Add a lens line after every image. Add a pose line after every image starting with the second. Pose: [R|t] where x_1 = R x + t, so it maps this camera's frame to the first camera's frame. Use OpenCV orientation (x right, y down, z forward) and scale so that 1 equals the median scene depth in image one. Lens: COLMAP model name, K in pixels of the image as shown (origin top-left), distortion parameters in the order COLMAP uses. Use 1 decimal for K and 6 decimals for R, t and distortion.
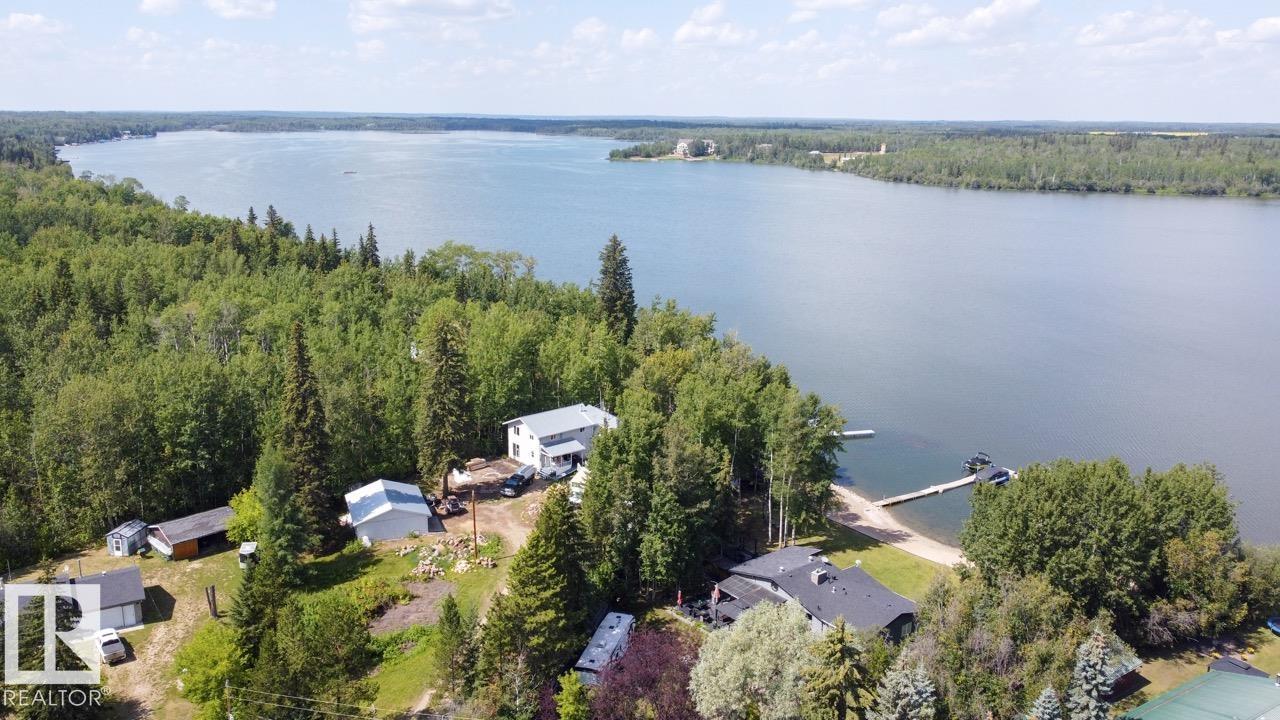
lens RADIAL K [[1013.8, 0, 636.2], [0, 1013.8, 336.7], [0, 0, 1]] dist [-0.002072, -0.002591]
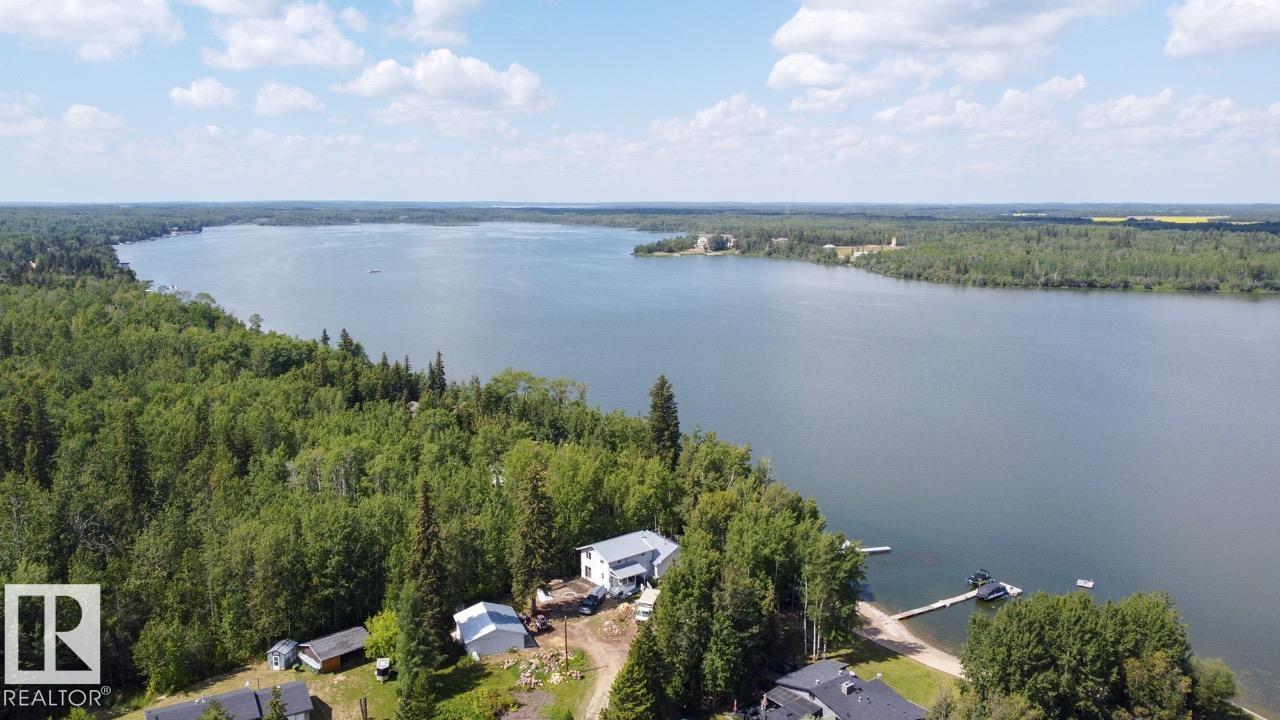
lens RADIAL K [[1013.8, 0, 636.2], [0, 1013.8, 336.7], [0, 0, 1]] dist [-0.002072, -0.002591]
pose [[0.999879, -0.007488, -0.013639, -0.047997], [0.006565, 0.997766, -0.066482, -0.091391], [0.014106, 0.066384, 0.997694, -0.221832]]
